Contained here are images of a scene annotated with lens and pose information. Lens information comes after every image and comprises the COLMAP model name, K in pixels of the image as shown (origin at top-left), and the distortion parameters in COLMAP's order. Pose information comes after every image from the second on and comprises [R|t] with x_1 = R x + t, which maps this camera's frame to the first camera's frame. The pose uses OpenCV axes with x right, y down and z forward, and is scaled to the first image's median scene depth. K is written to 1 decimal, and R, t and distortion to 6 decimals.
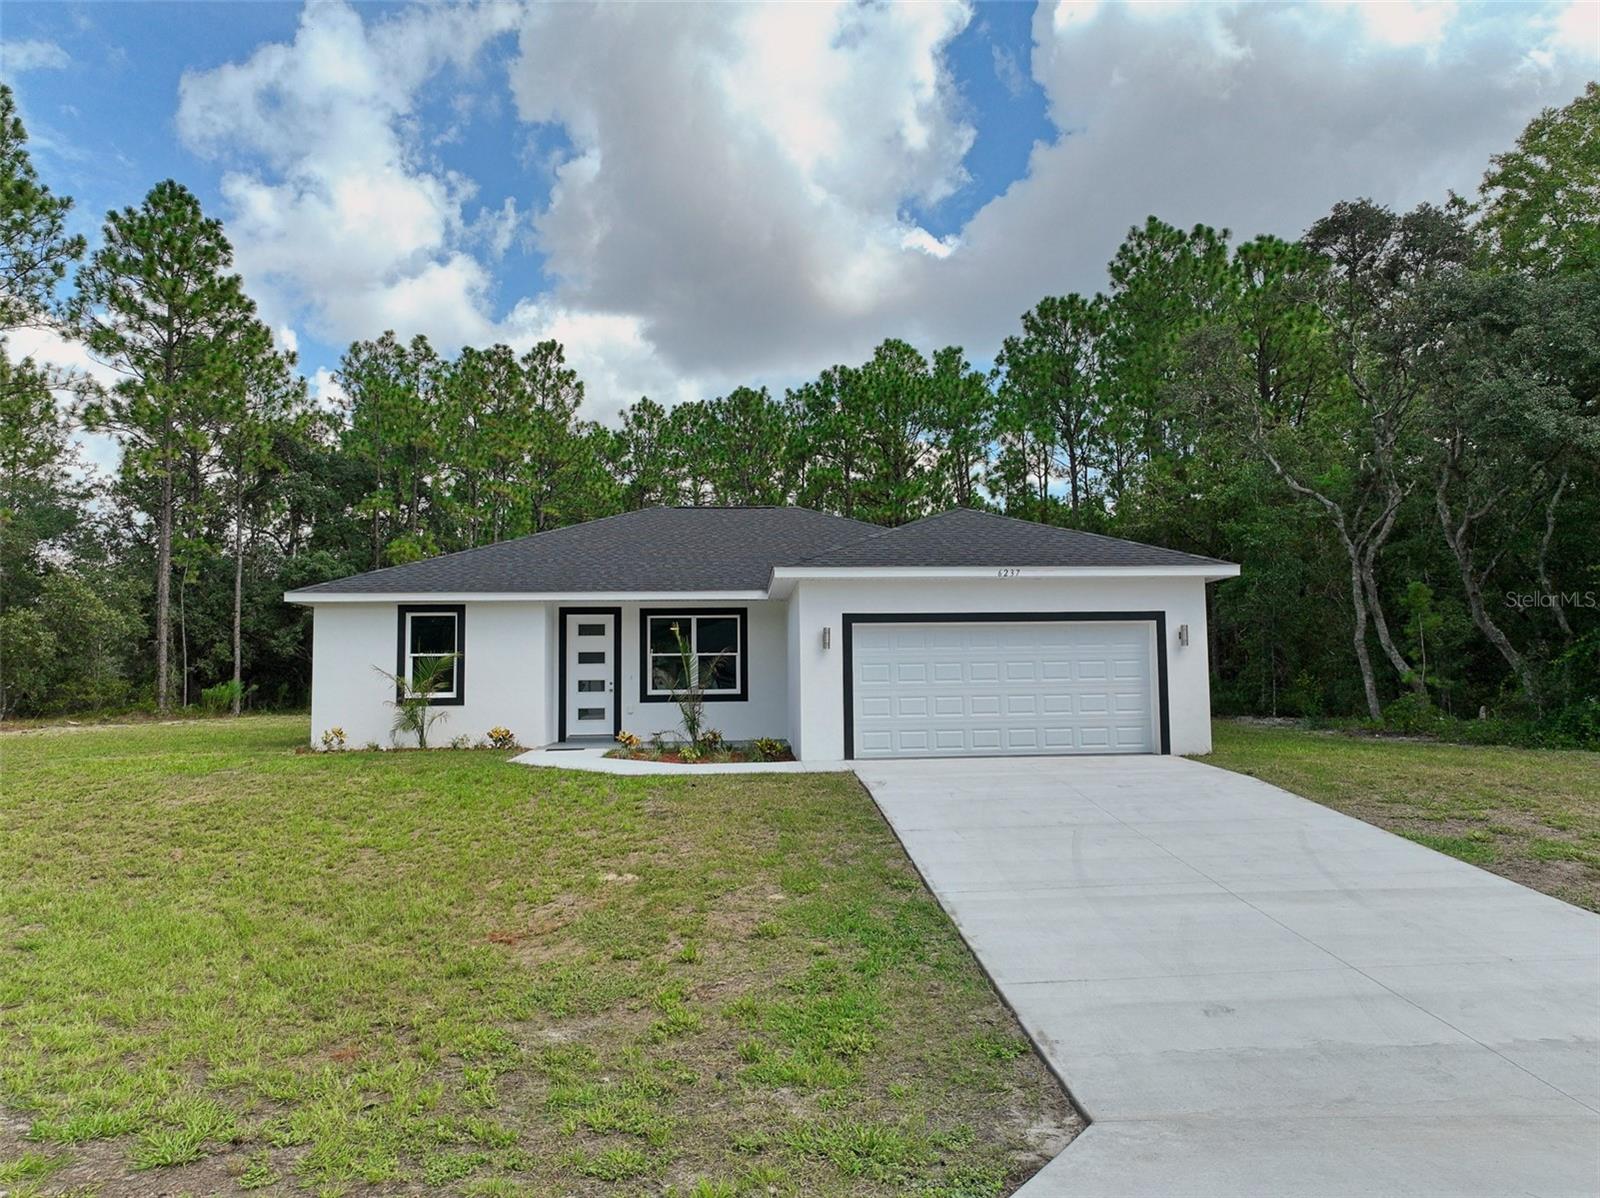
lens RADIAL K [[1126.4, 0, 800.7], [0, 1126.4, 584.2], [0, 0, 1]] dist [-0.002266, 0.019001]
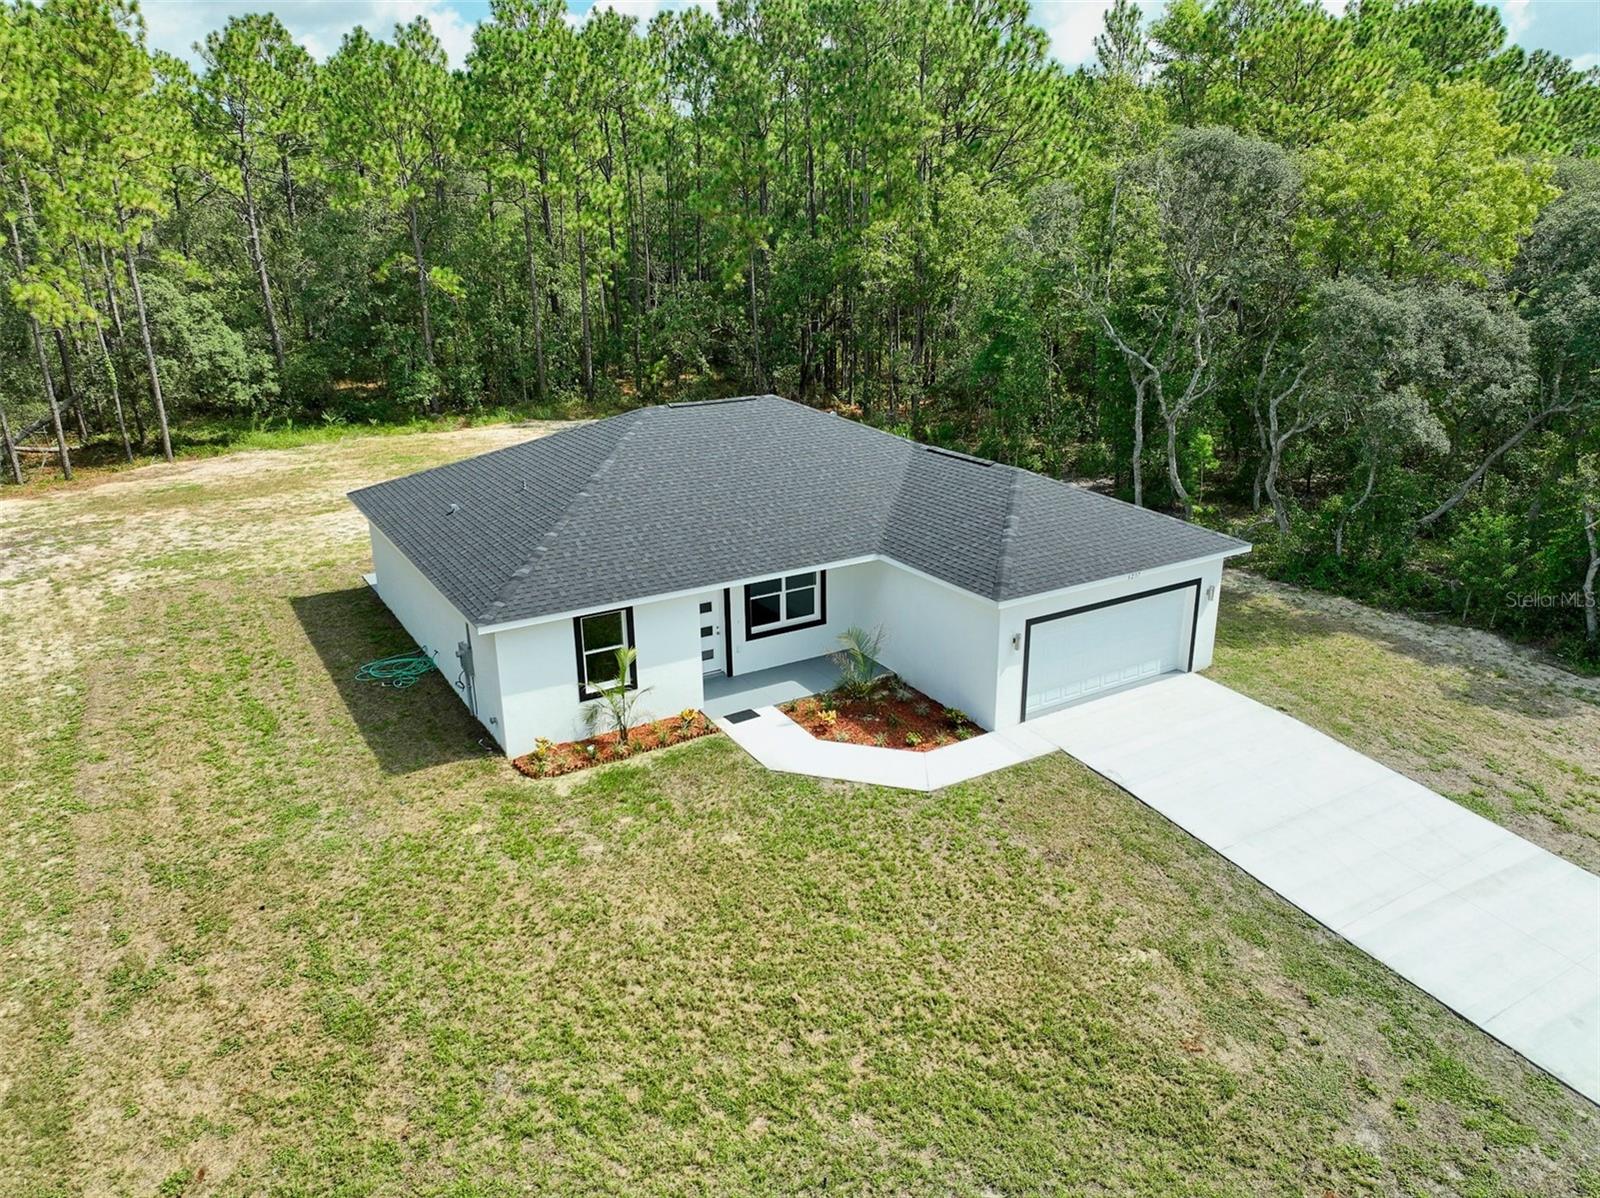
lens RADIAL K [[1126.4, 0, 802.6], [0, 1126.4, 592.9], [0, 0, 1]] dist [-0.002266, 0.019001]
pose [[0.886166, -0.145799, 0.439833, -0.620805], [-0.039901, 0.921671, 0.385914, -0.404400], [-0.461647, -0.359534, 0.810936, 0.074223]]
